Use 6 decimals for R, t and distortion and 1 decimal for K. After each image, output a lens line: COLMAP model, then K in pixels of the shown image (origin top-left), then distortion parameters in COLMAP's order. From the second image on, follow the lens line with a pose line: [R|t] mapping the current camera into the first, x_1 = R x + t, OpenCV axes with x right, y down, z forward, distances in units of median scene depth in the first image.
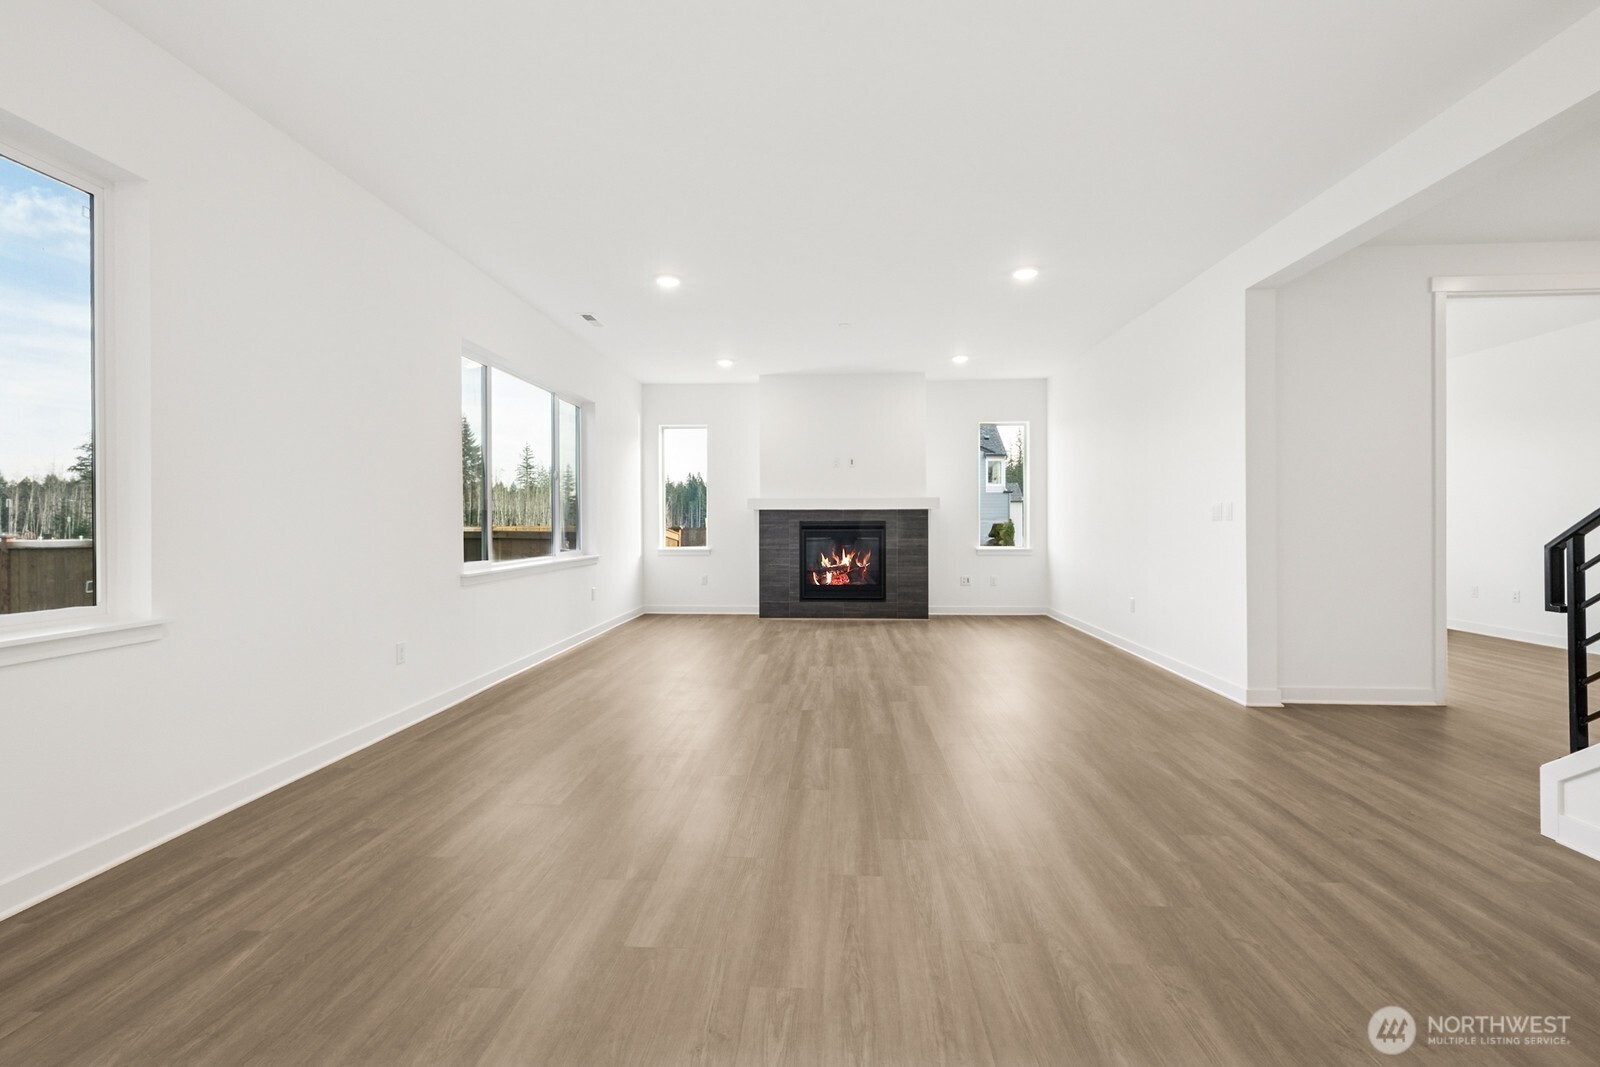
lens RADIAL K [[735.5, 0, 796.7], [0, 735.5, 525.1], [0, 0, 1]] dist [-0.027740, -0.000379]
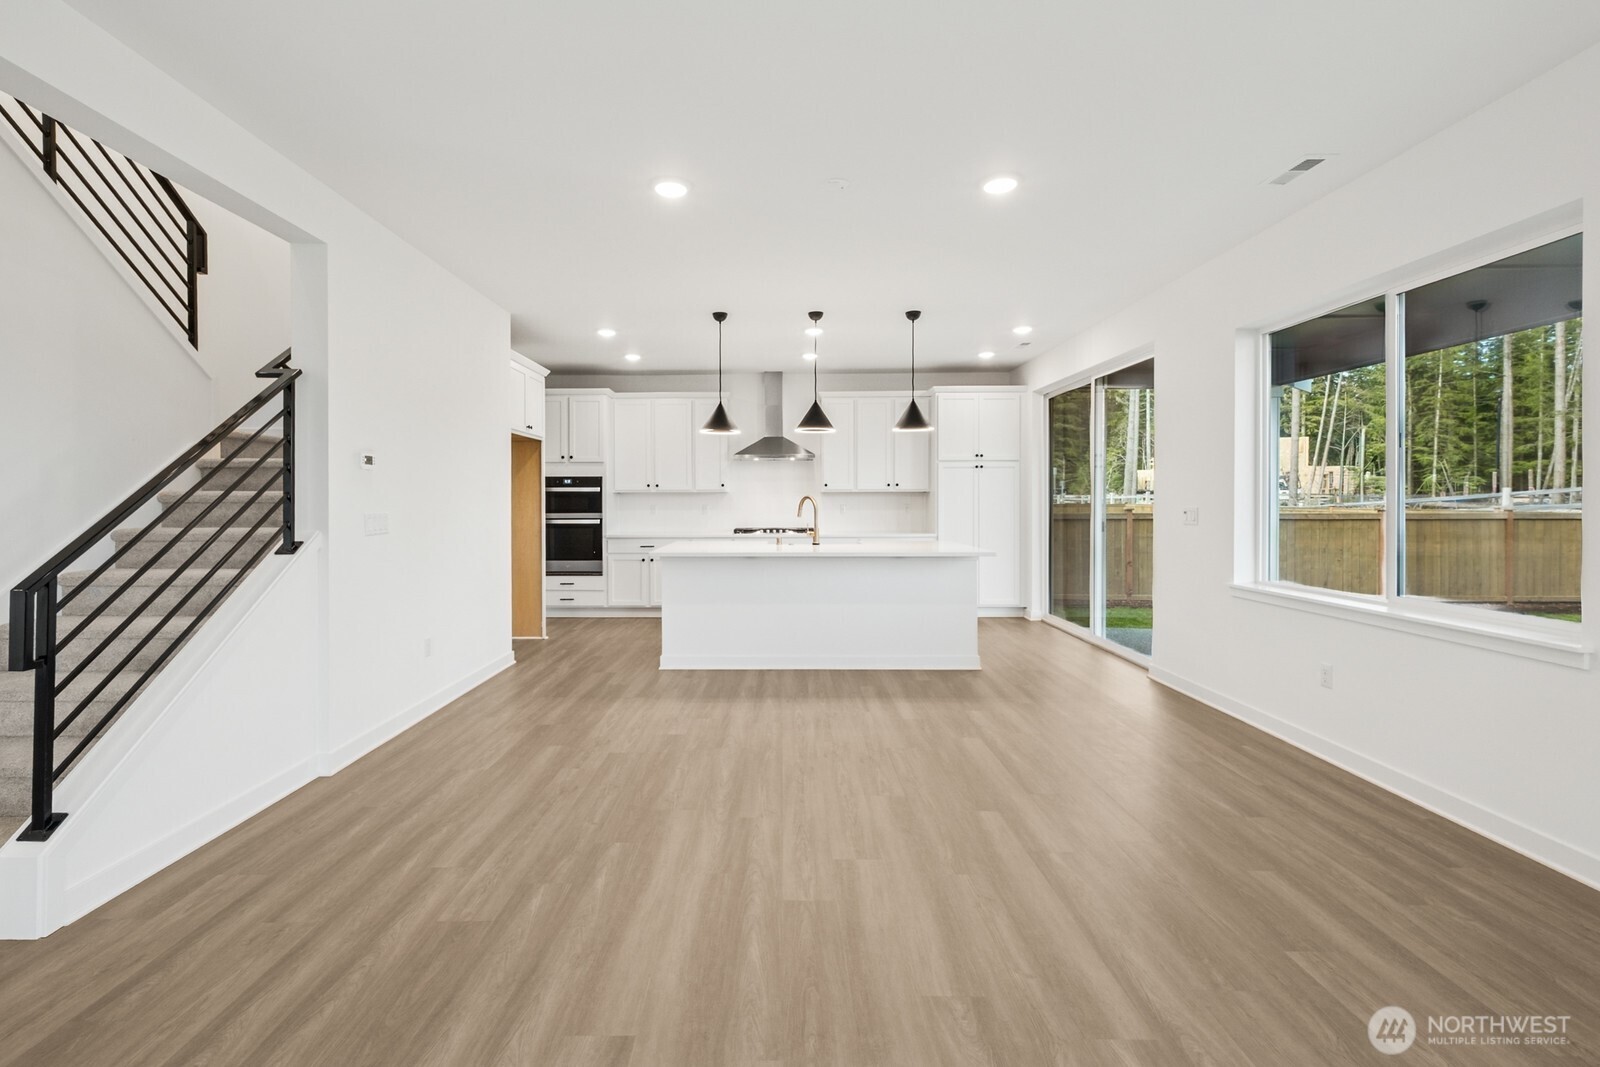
lens RADIAL K [[735.5, 0, 796.7], [0, 735.5, 525.1], [0, 0, 1]] dist [-0.027740, -0.000379]
pose [[-0.997146, 0.008994, -0.074958, 0.249182], [0.006192, 0.999276, 0.037527, -0.080390], [0.075241, 0.036956, -0.996480, 2.059489]]
